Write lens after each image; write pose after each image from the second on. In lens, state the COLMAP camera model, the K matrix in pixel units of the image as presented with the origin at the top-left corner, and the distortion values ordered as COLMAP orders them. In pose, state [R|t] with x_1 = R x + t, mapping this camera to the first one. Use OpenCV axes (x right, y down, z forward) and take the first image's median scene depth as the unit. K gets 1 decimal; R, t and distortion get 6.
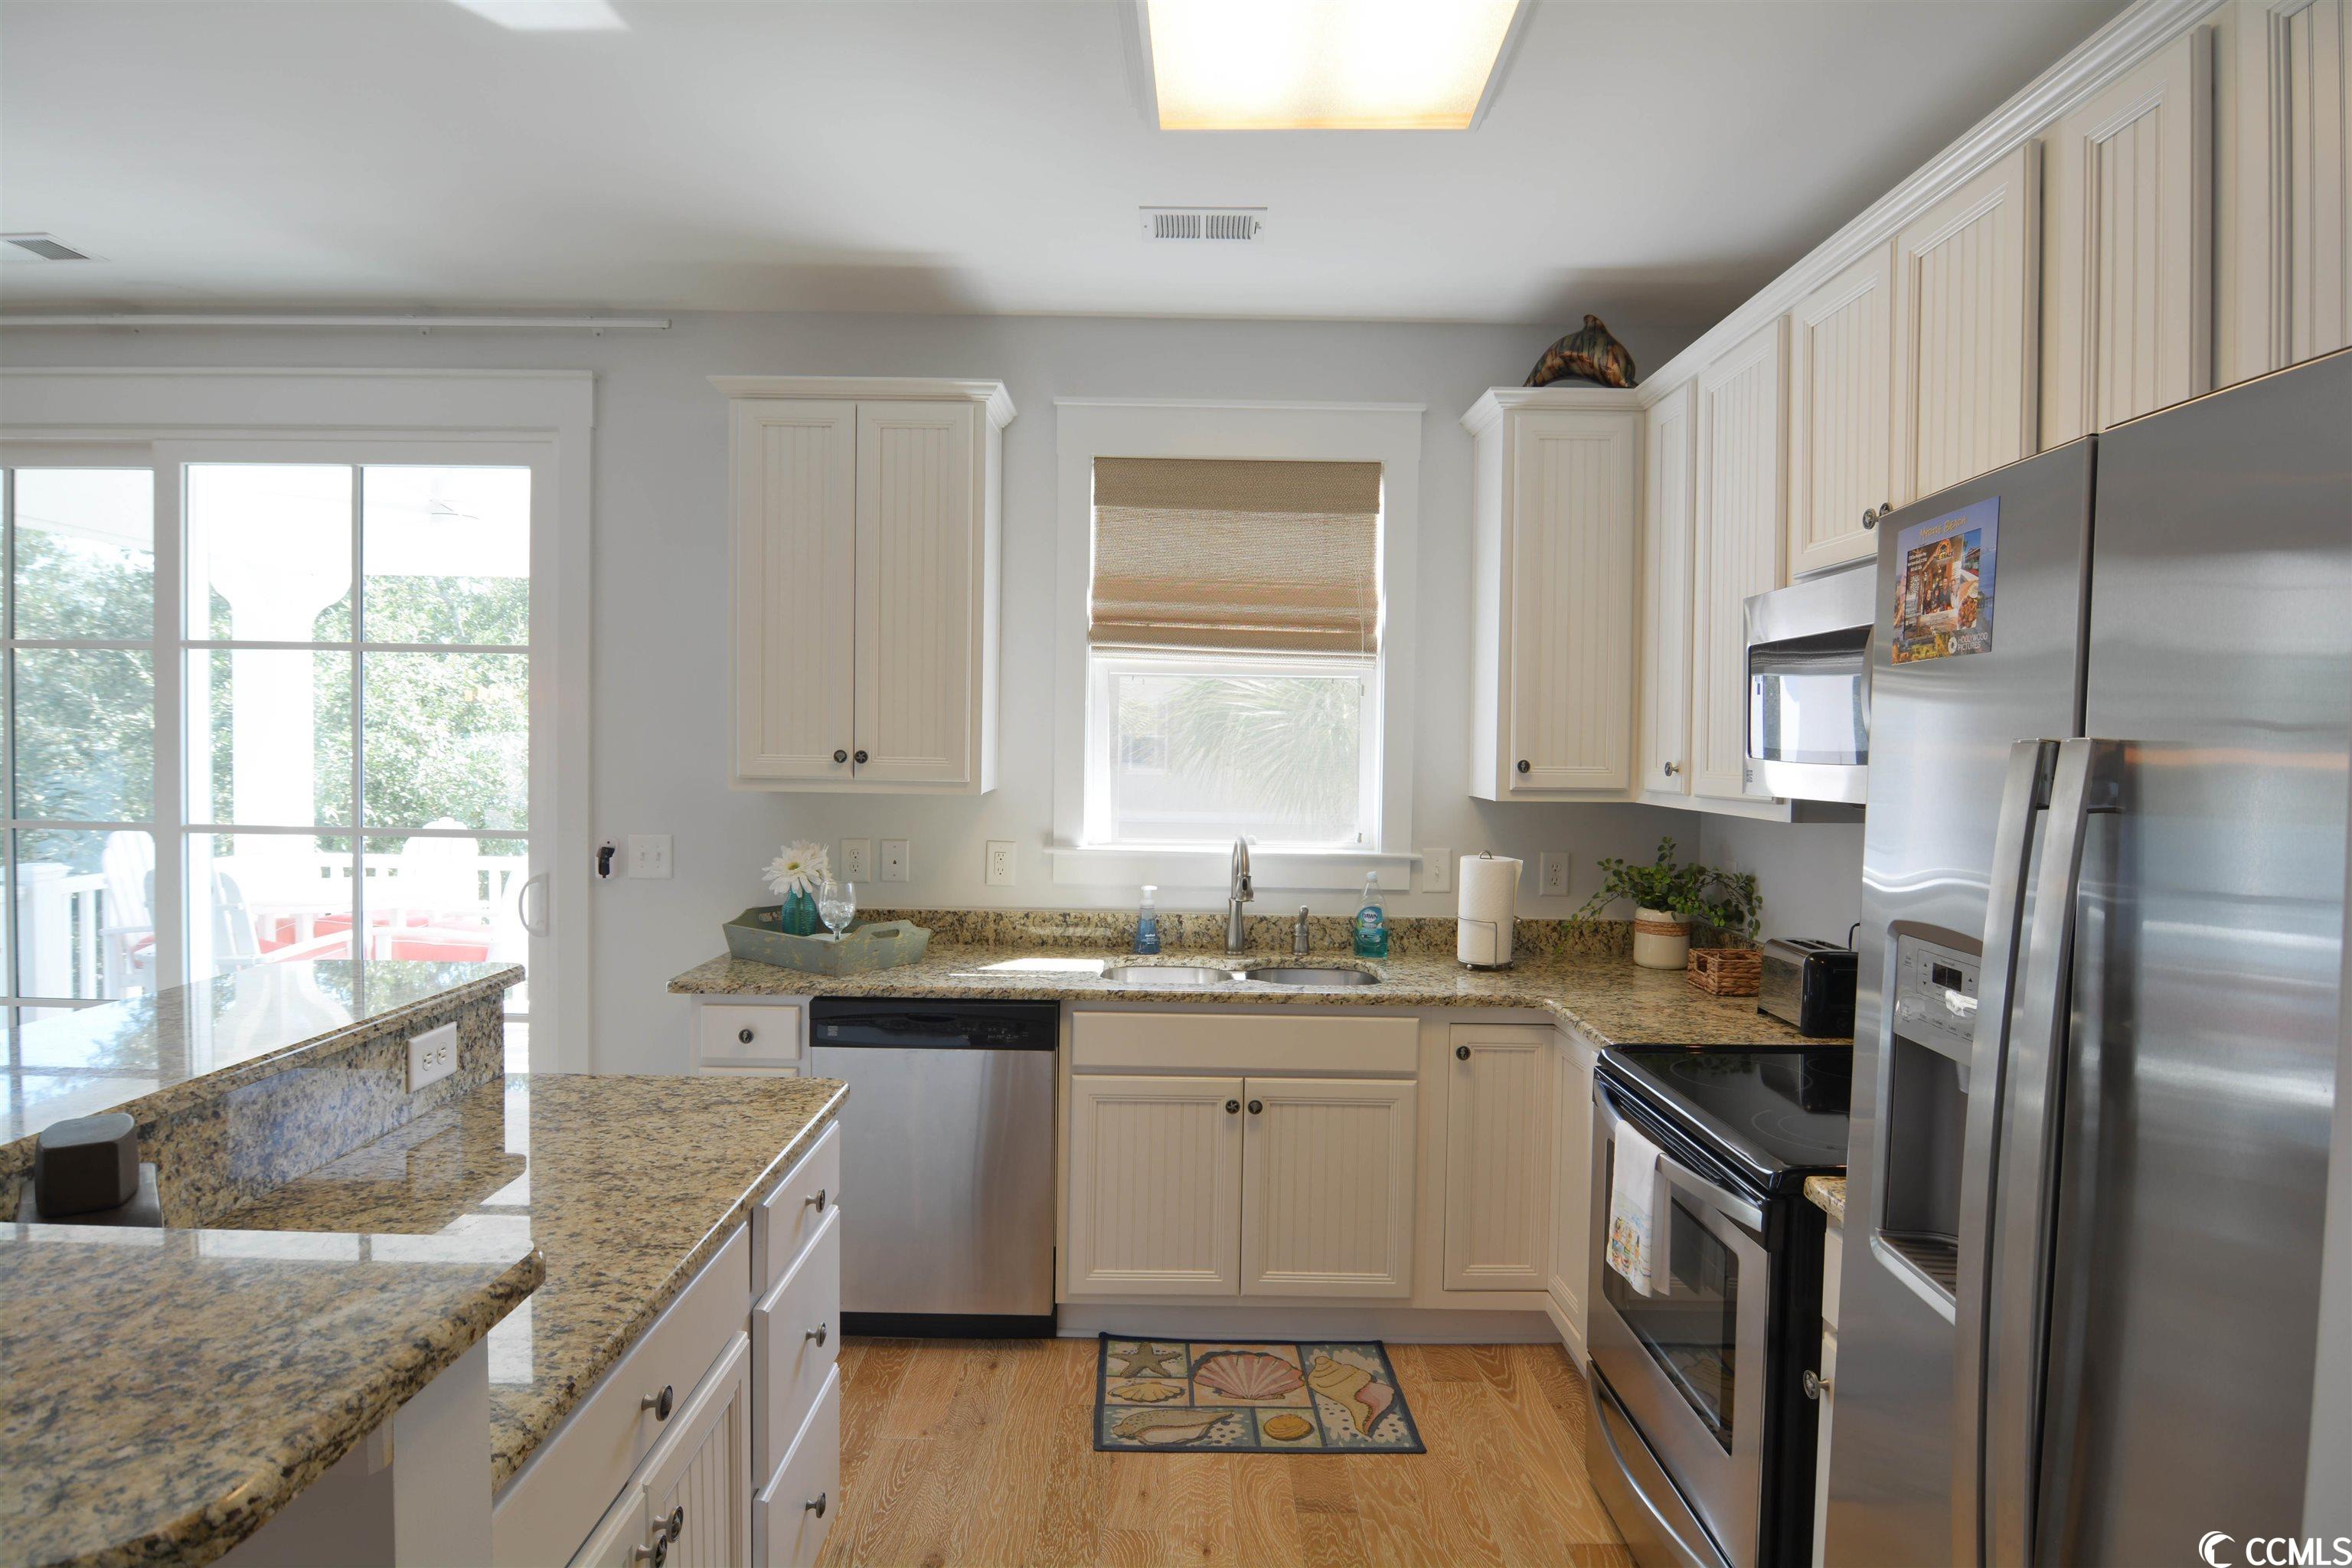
lens RADIAL K [[1249.7, 0, 1173.8], [0, 1249.7, 773.7], [0, 0, 1]] dist [-0.007936, -0.011443]
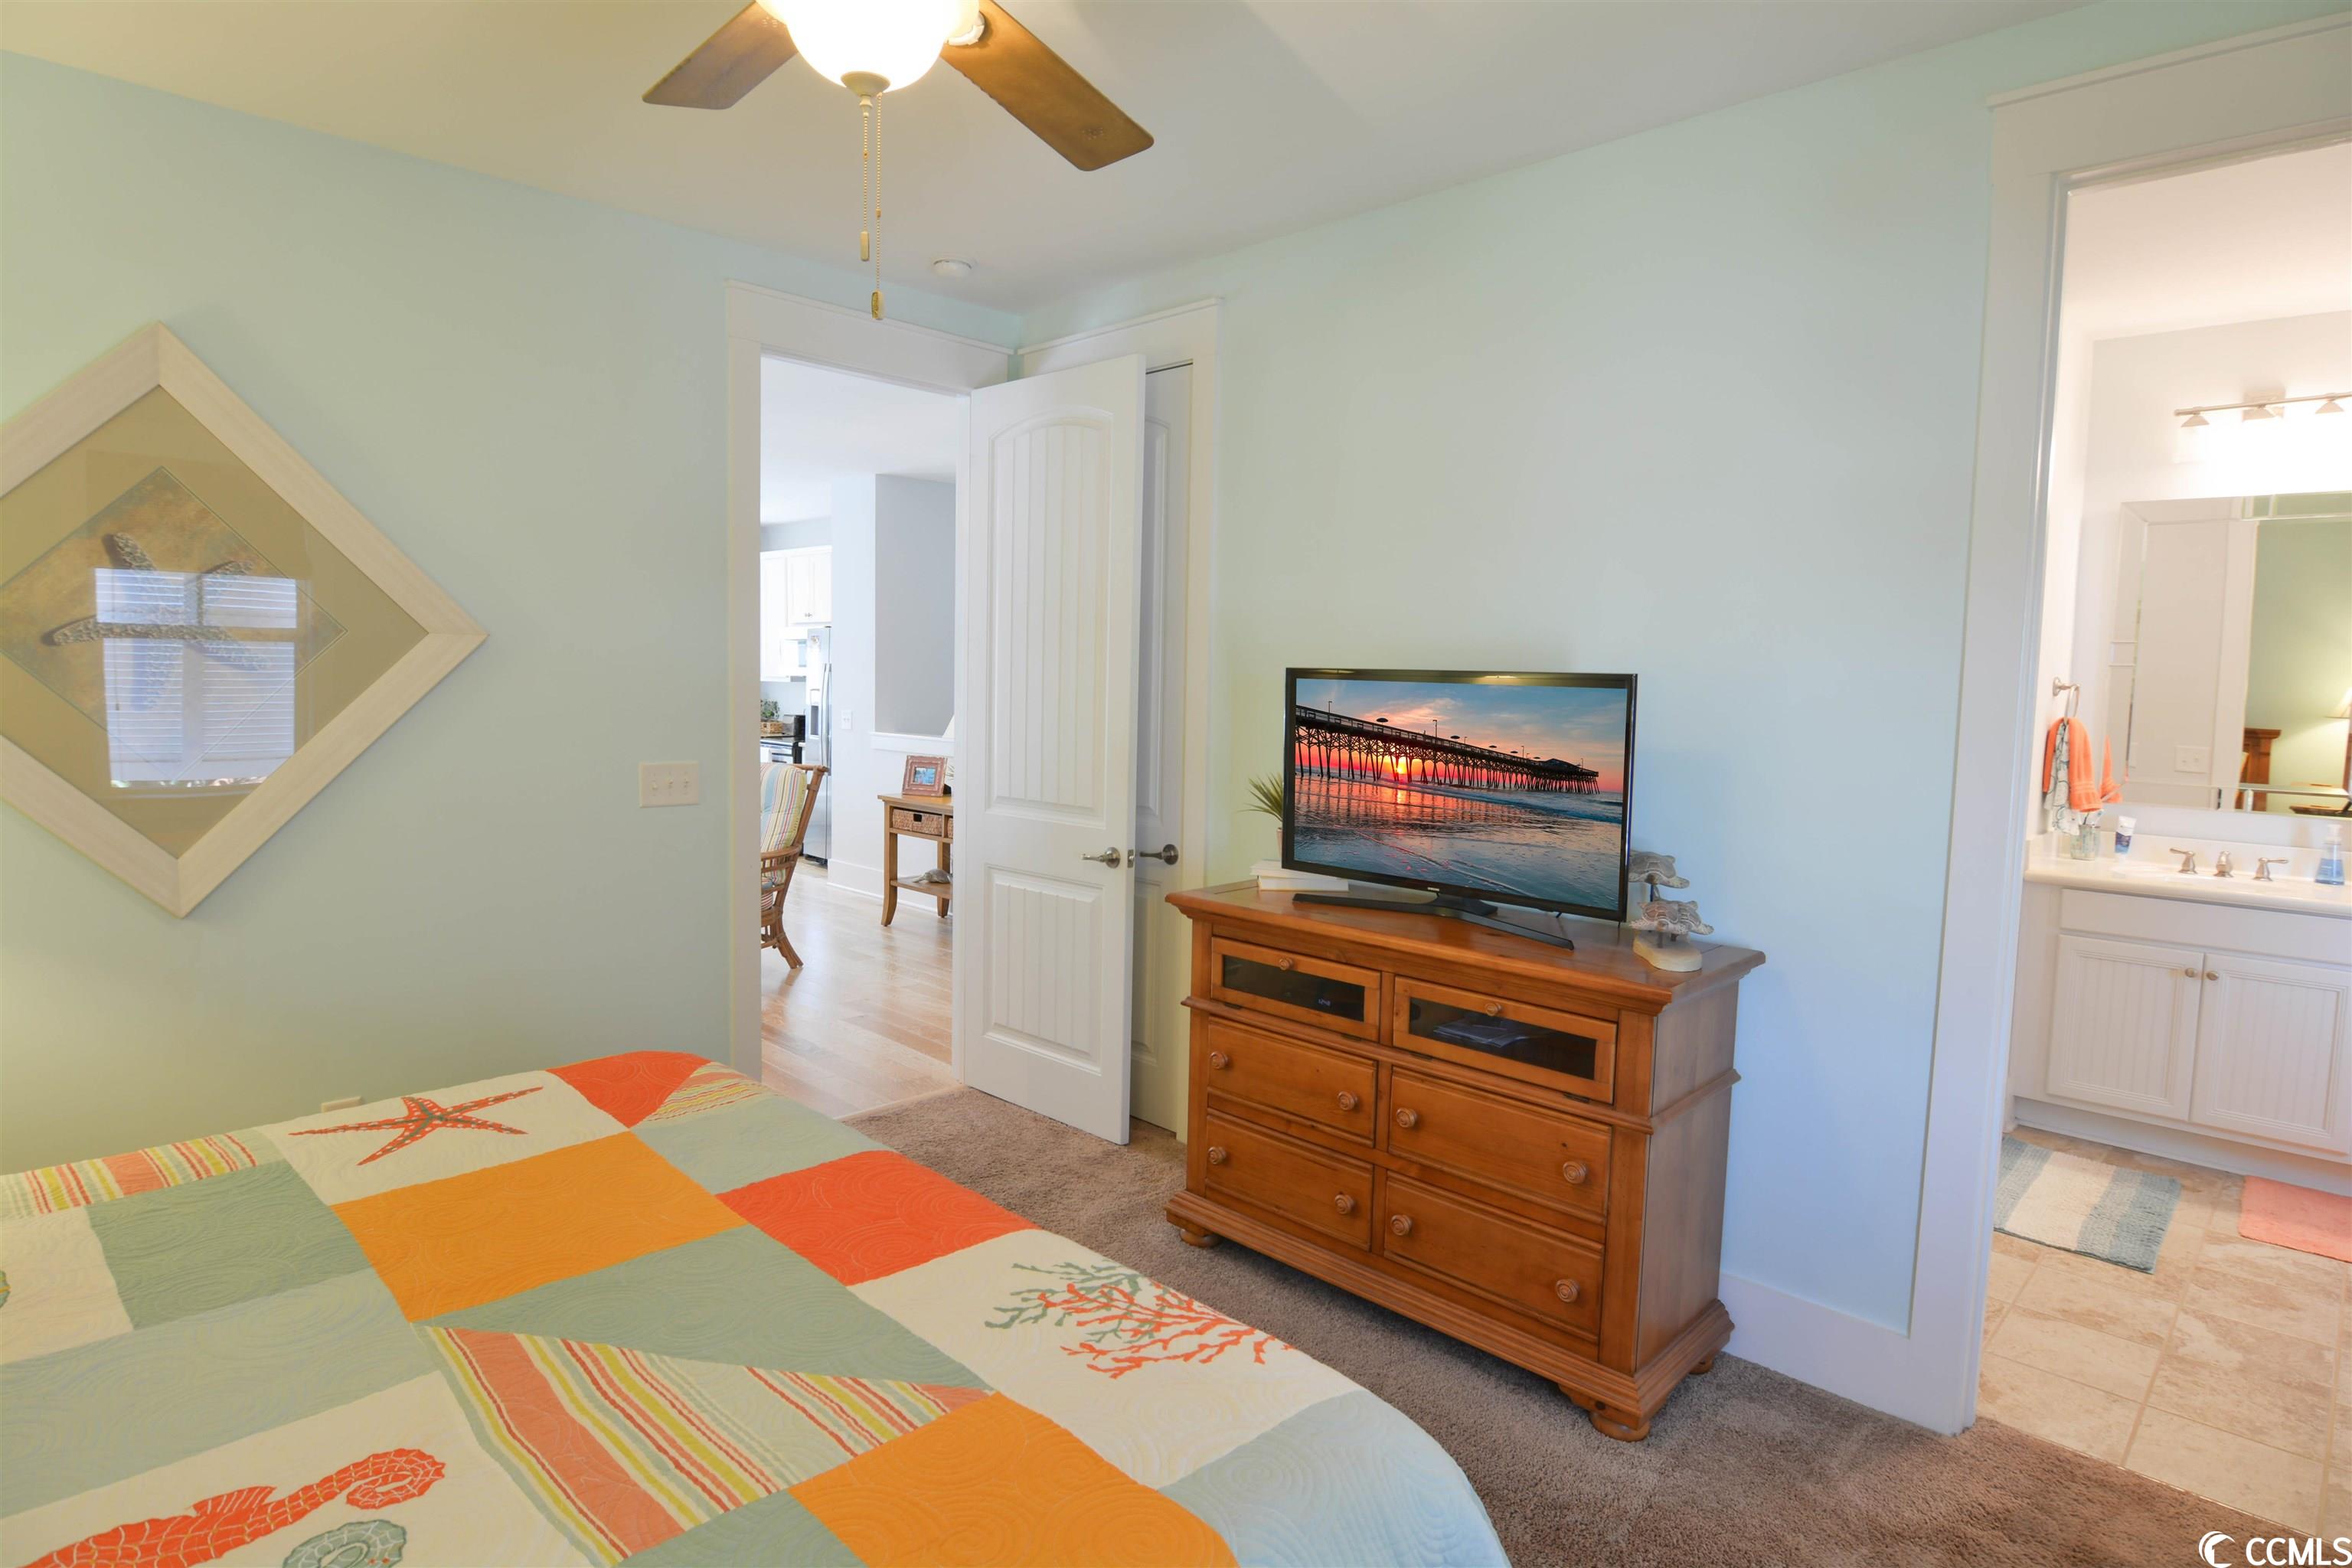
lens RADIAL K [[1249.7, 0, 1173.8], [0, 1249.7, 773.7], [0, 0, 1]] dist [-0.007936, -0.011443]
pose [[0.702195, -0.060087, 0.709444, -1.327259], [0.010276, 0.997184, 0.074287, 0.041159], [-0.711910, -0.044874, 0.700835, -2.391063]]
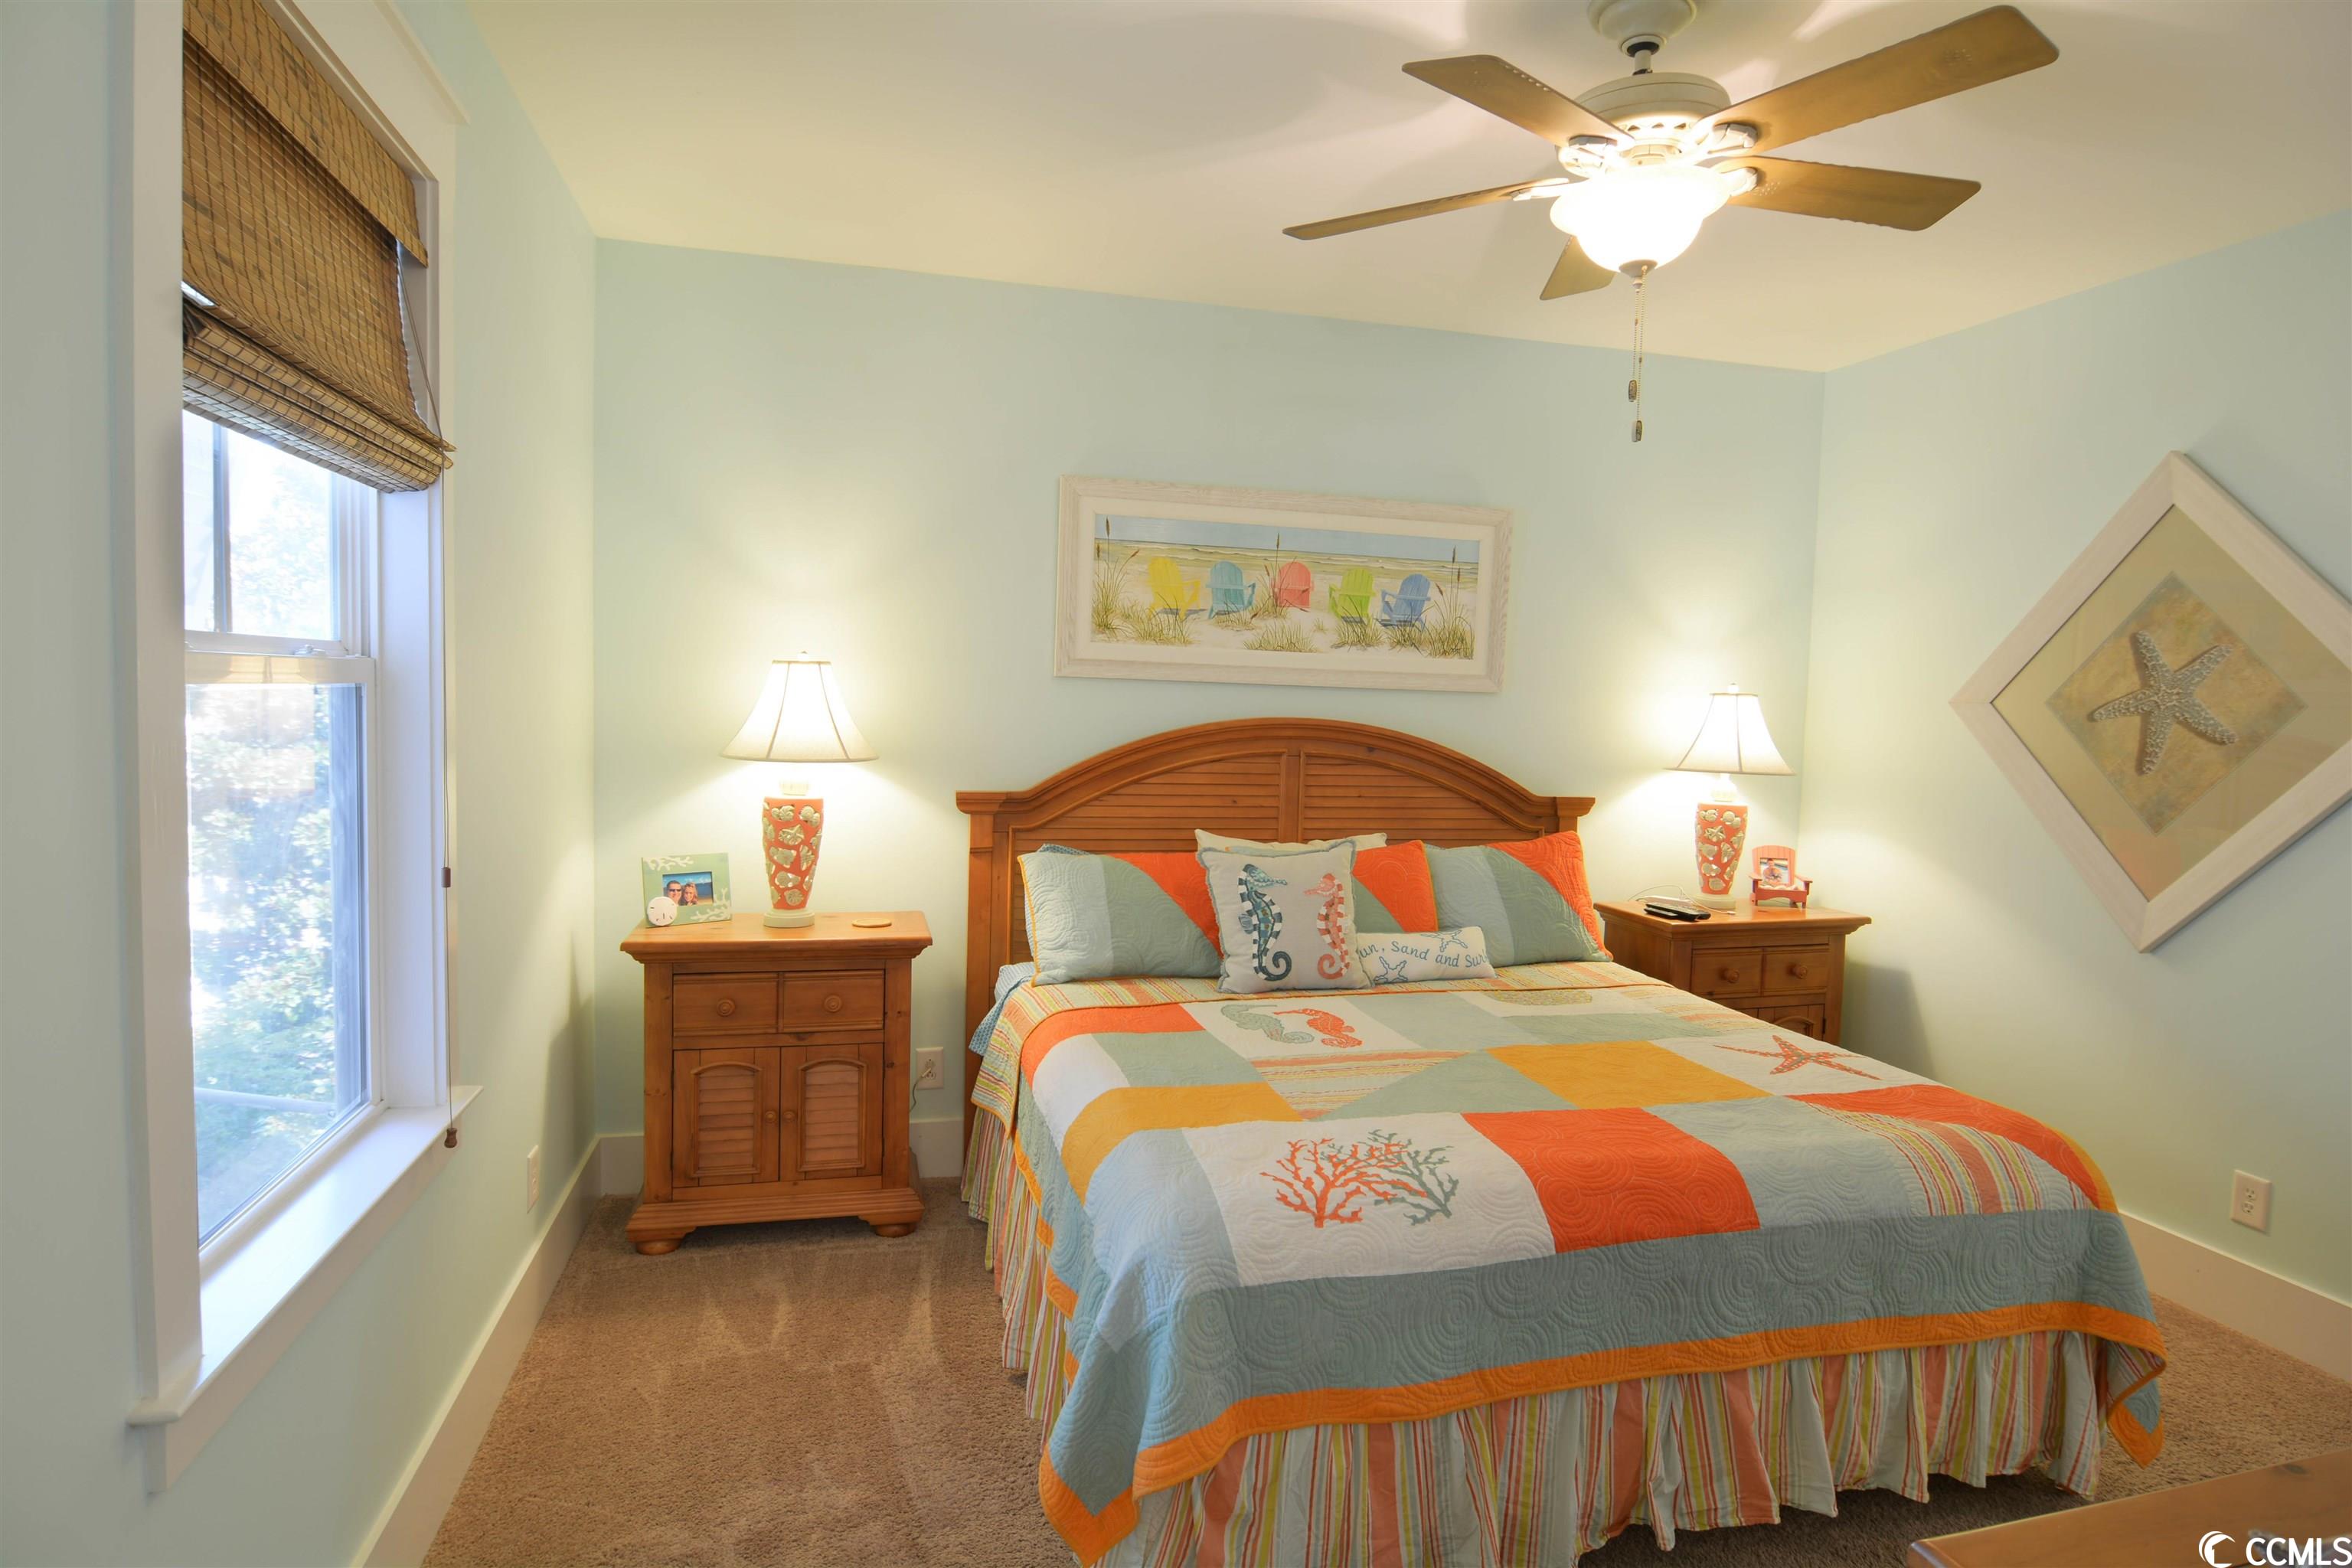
lens RADIAL K [[1249.7, 0, 1173.8], [0, 1249.7, 773.7], [0, 0, 1]] dist [-0.007936, -0.011443]
pose [[0.252248, 0.049665, -0.966387, -0.350062], [-0.051365, 0.997961, 0.037880, 0.055791], [0.966298, 0.040083, 0.254285, -2.324463]]
